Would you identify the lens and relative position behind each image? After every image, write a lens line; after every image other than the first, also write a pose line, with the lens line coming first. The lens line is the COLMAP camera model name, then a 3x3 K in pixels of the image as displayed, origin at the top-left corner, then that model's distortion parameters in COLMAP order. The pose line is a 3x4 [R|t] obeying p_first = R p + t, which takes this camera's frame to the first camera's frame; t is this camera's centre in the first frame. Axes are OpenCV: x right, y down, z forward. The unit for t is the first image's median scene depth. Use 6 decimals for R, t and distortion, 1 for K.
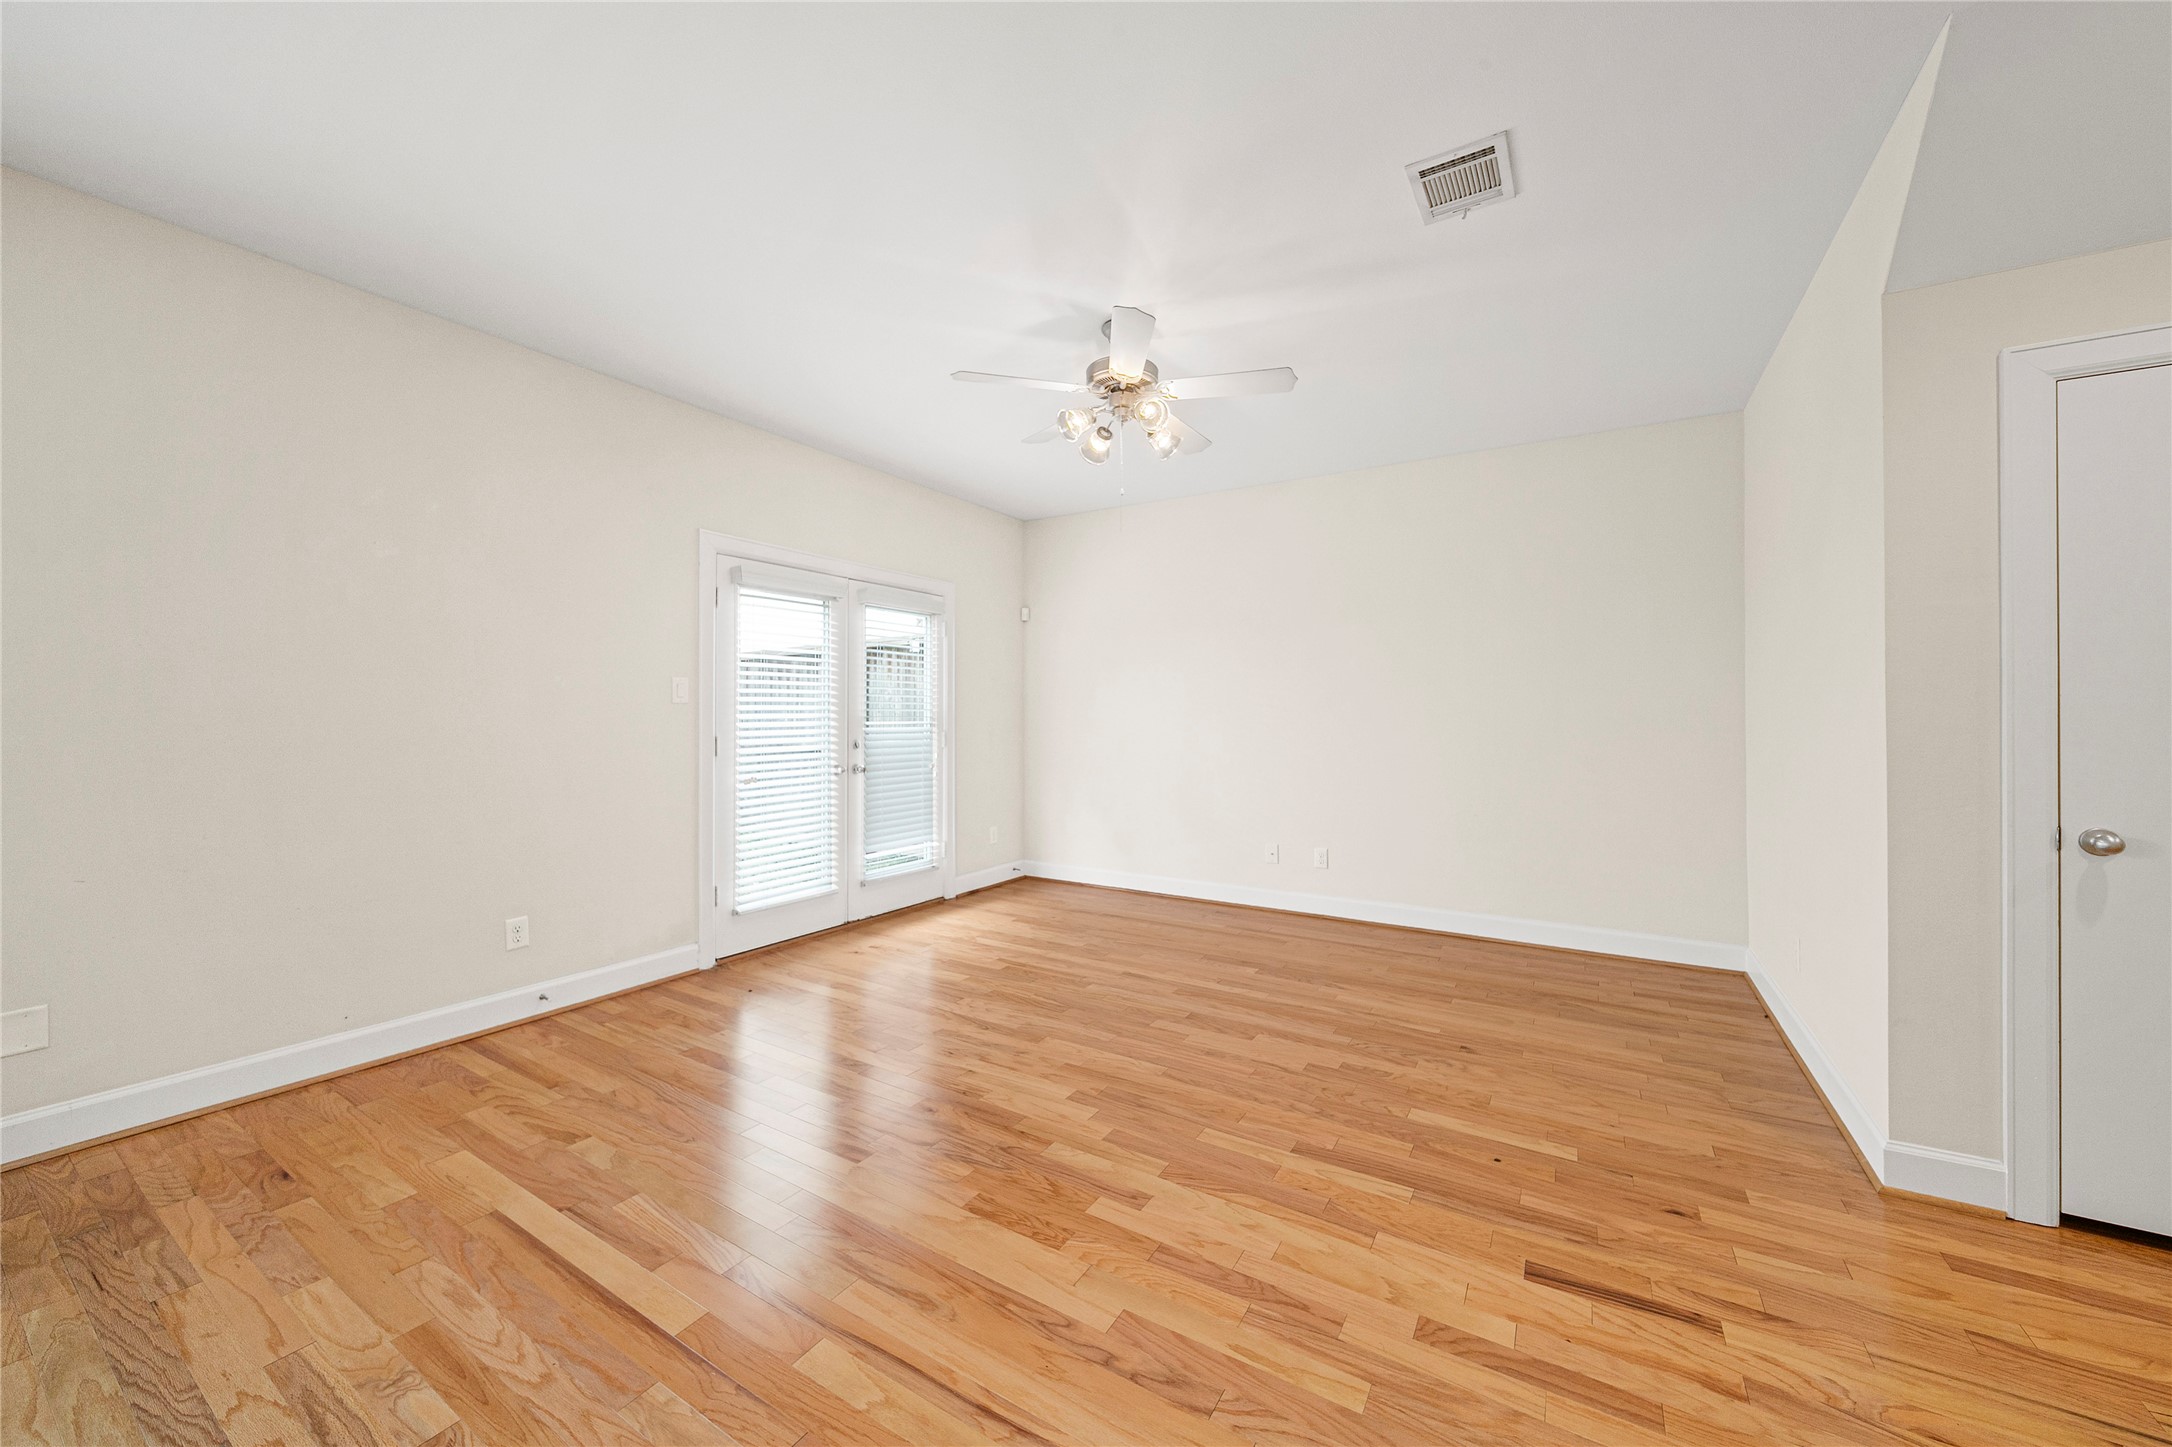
lens RADIAL K [[791.9, 0, 1101.2], [0, 791.9, 705.3], [0, 0, 1]] dist [-0.002085, -0.000326]
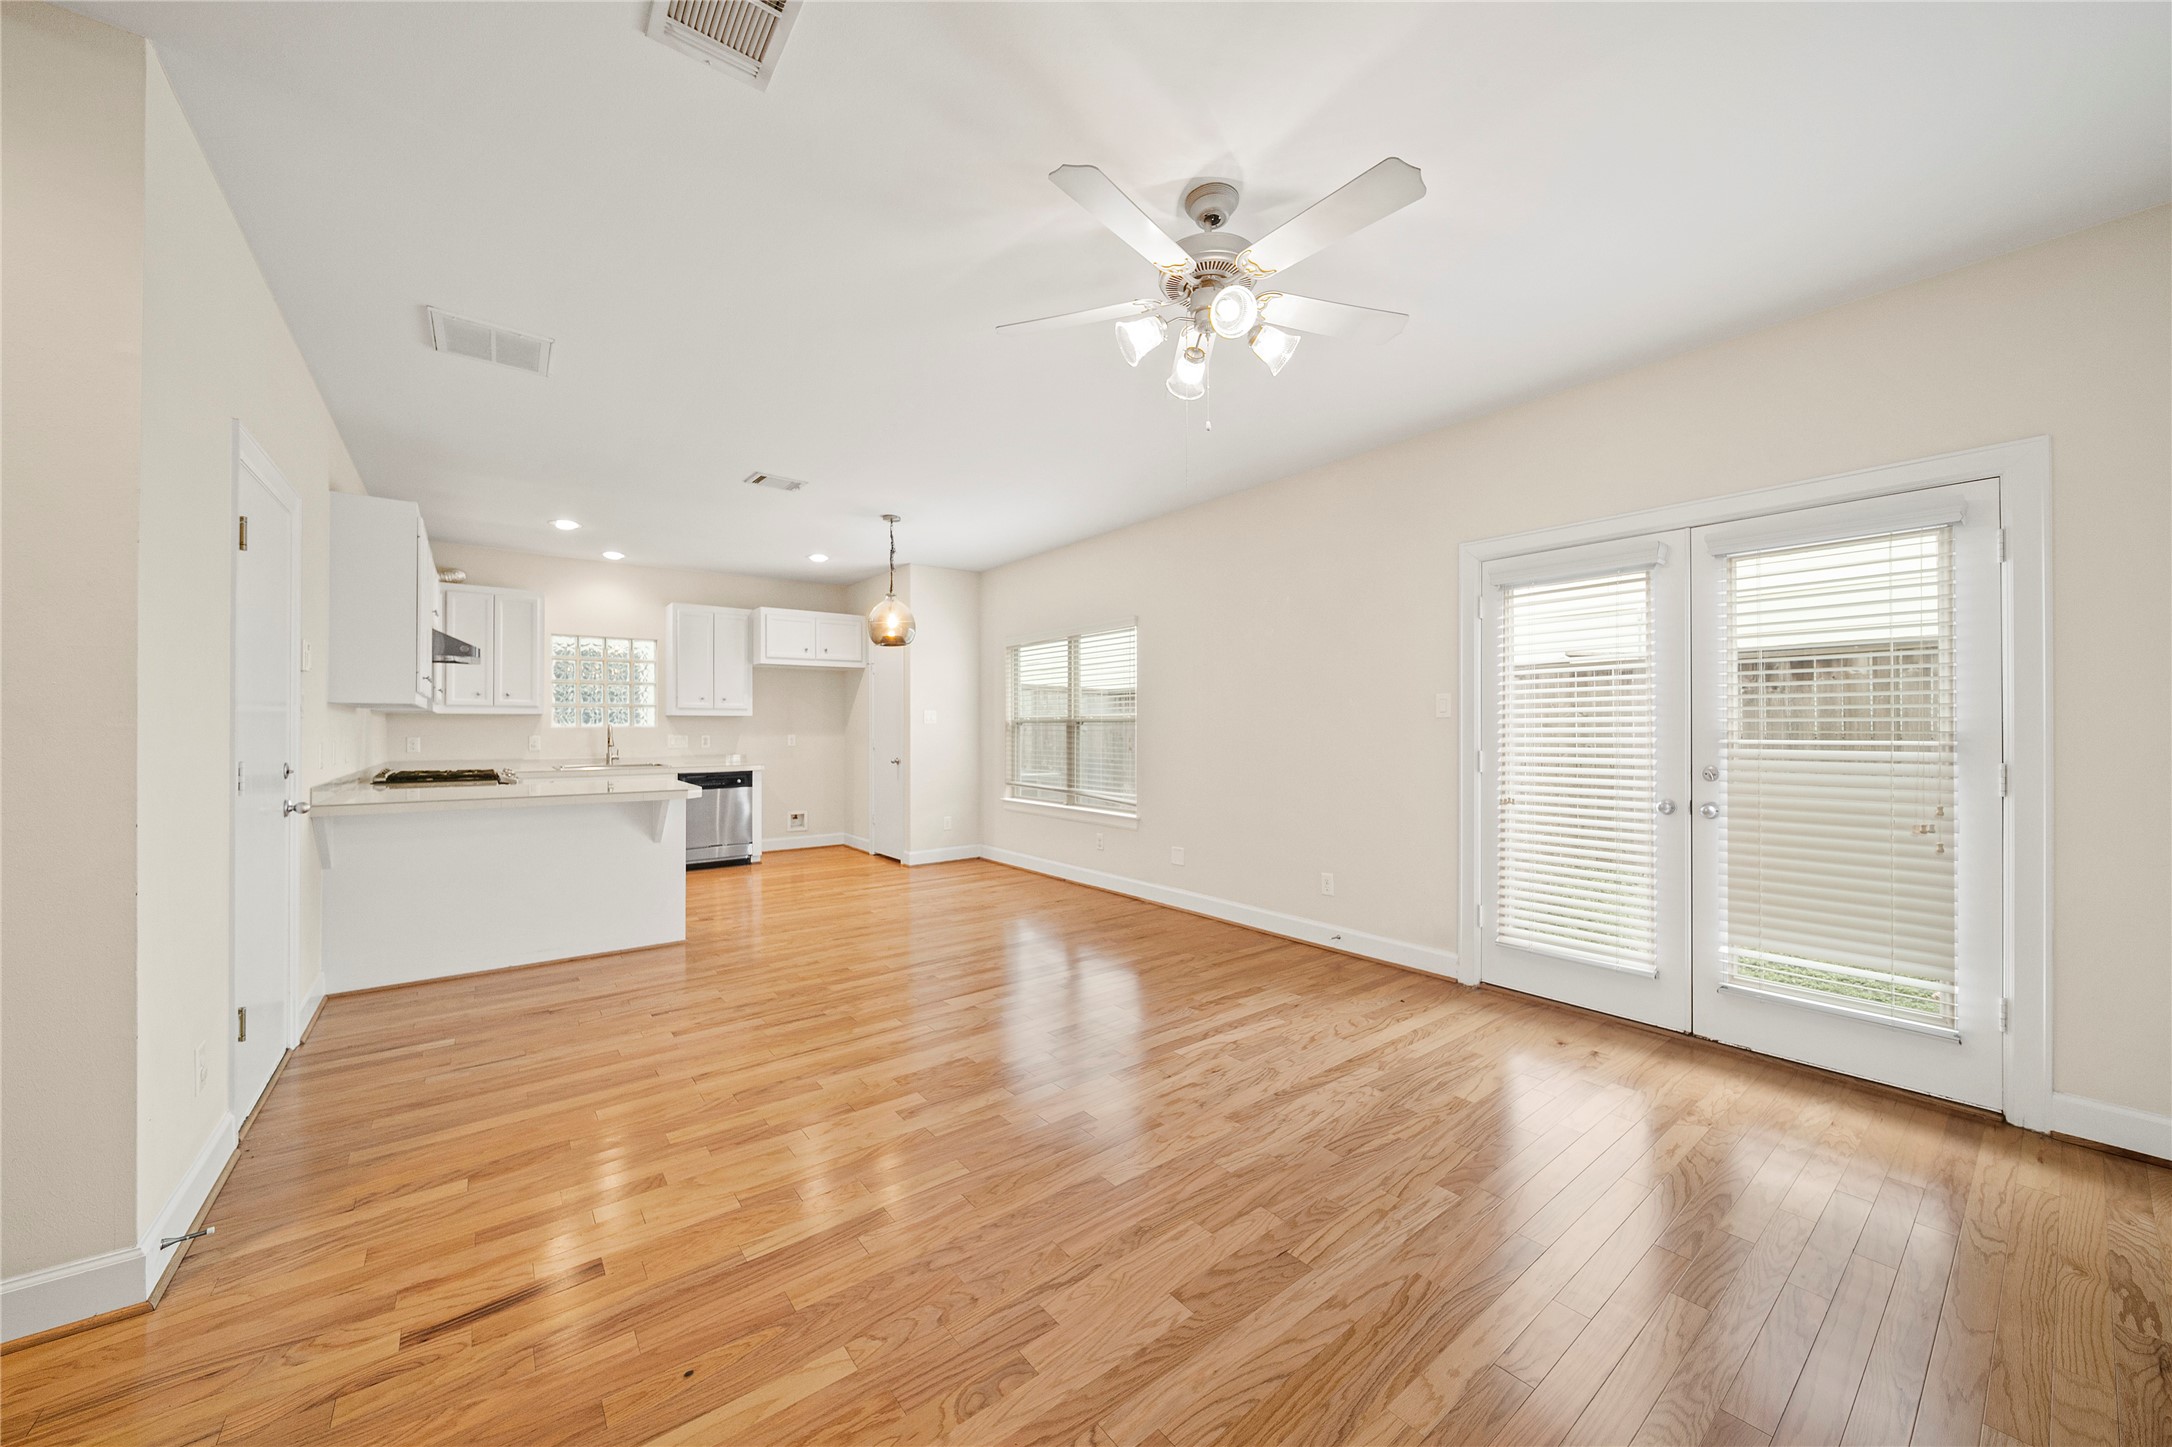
lens RADIAL K [[774.4, 0, 1089.5], [0, 774.4, 728.6], [0, 0, 1]] dist [0.000753, -0.000093]
pose [[-0.351566, -0.001140, -0.936162, 0.842077], [0.013479, 0.999889, -0.006280, 0.016060], [0.936066, -0.014826, -0.351512, 1.308688]]
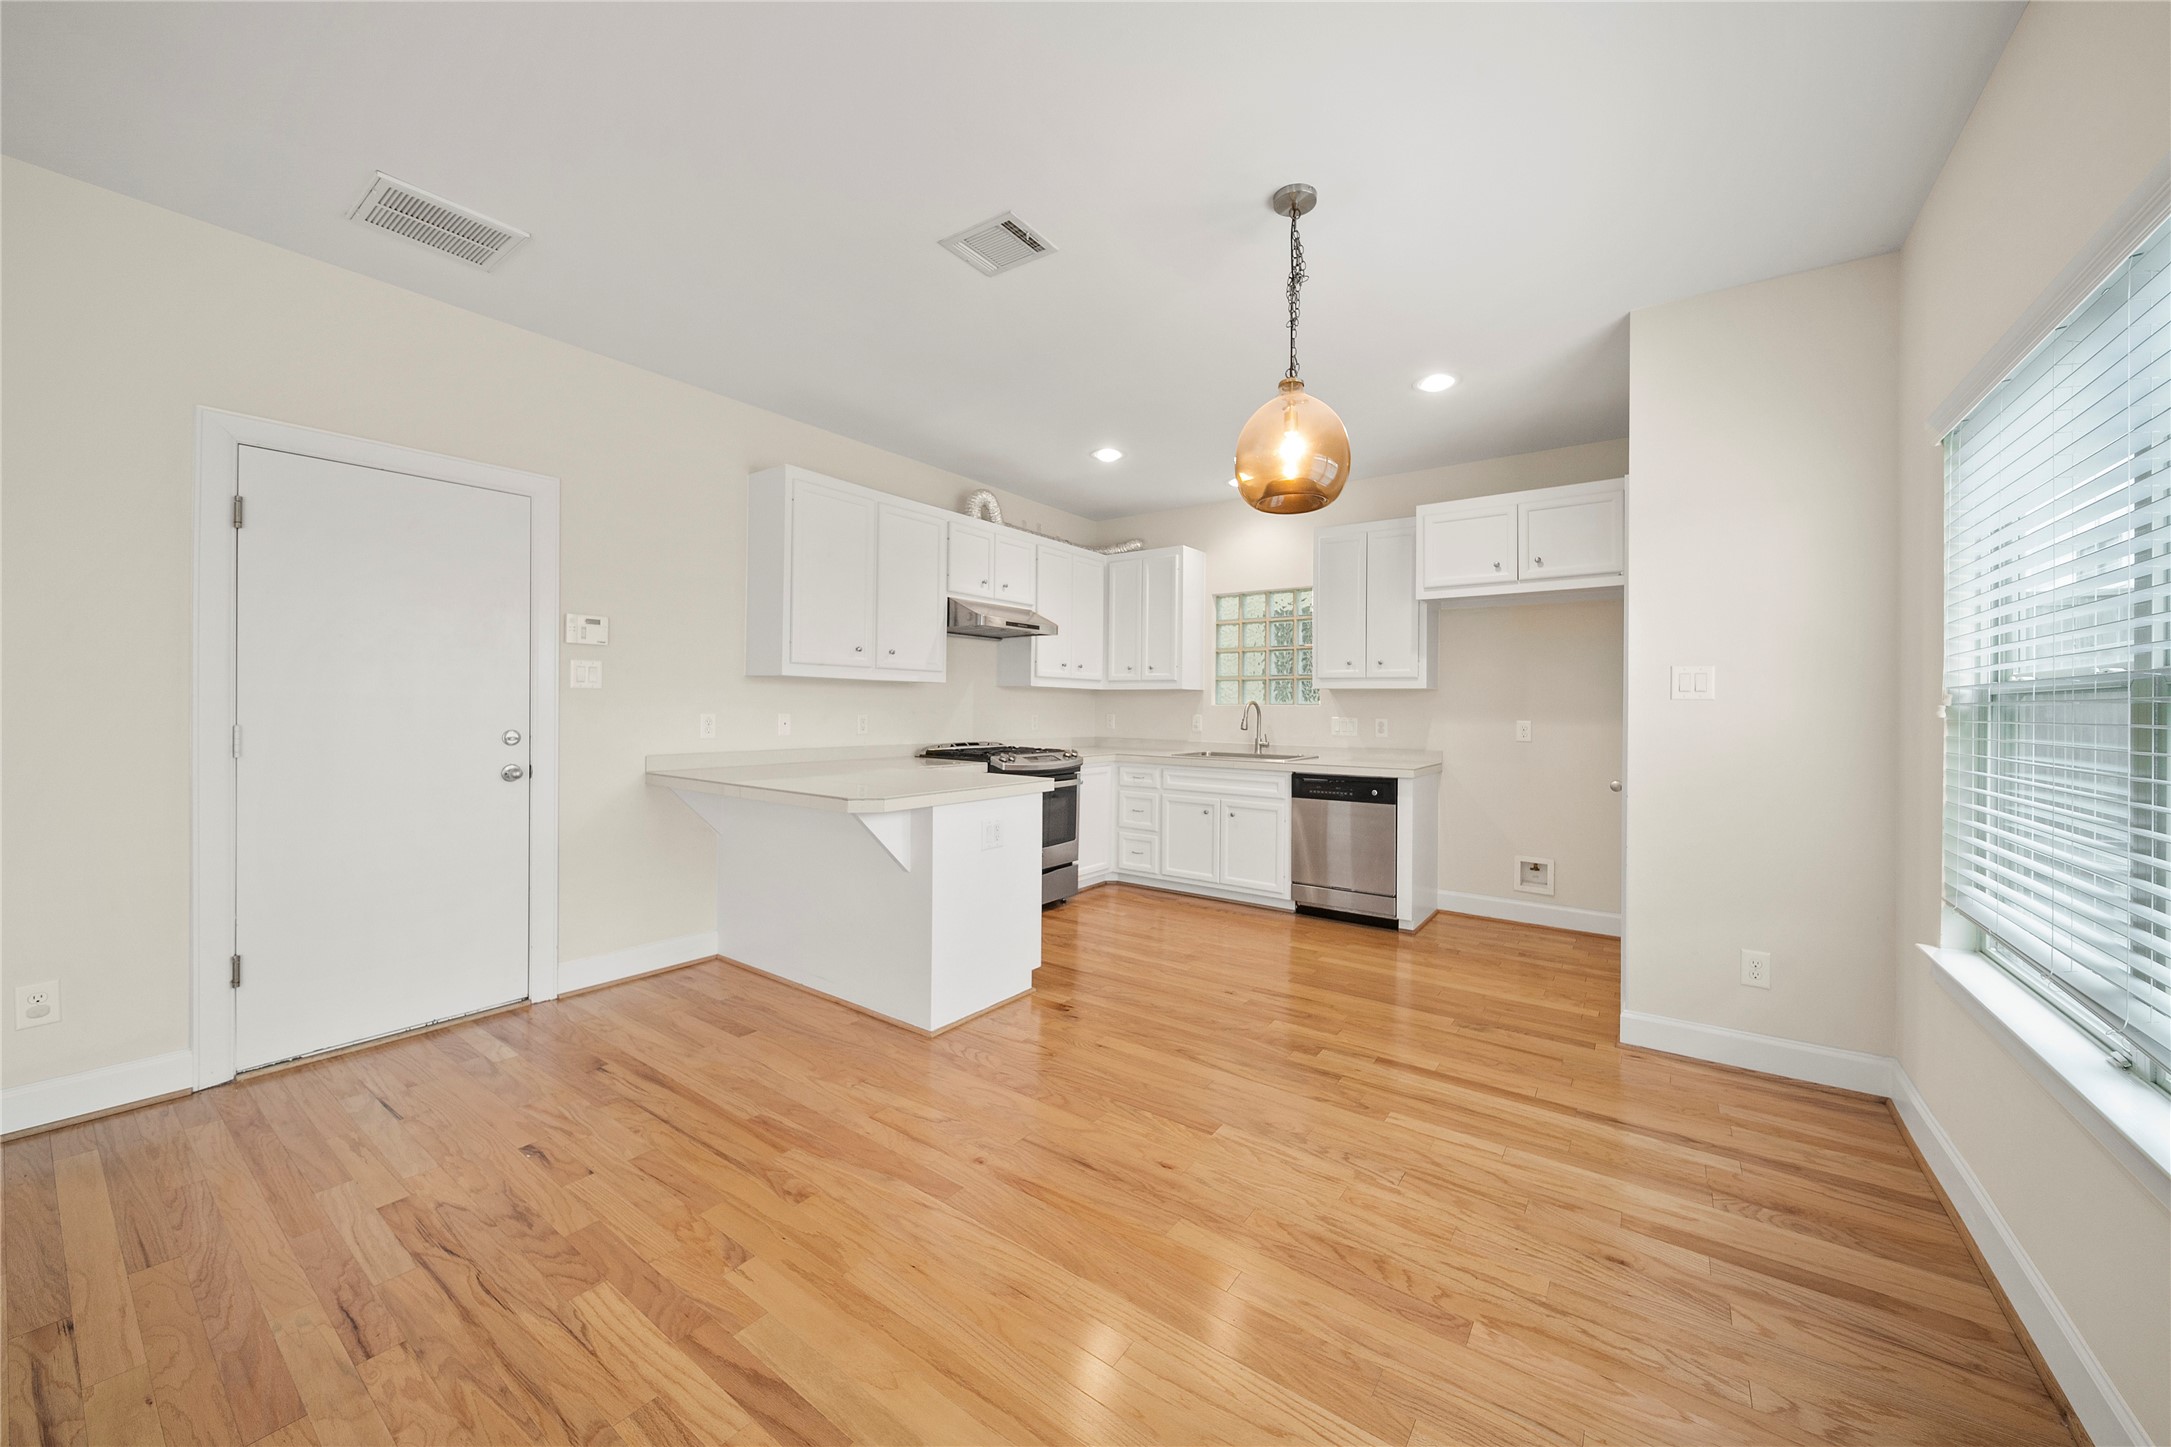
lens RADIAL K [[786.6, 0, 1093.4], [0, 786.6, 702.9], [0, 0, 1]] dist [-0.001471, -0.000117]
pose [[-0.996979, -0.012870, 0.076595, -0.752010], [-0.014282, 0.999737, -0.017918, 0.010219], [-0.076344, -0.018957, -0.996901, 0.970495]]
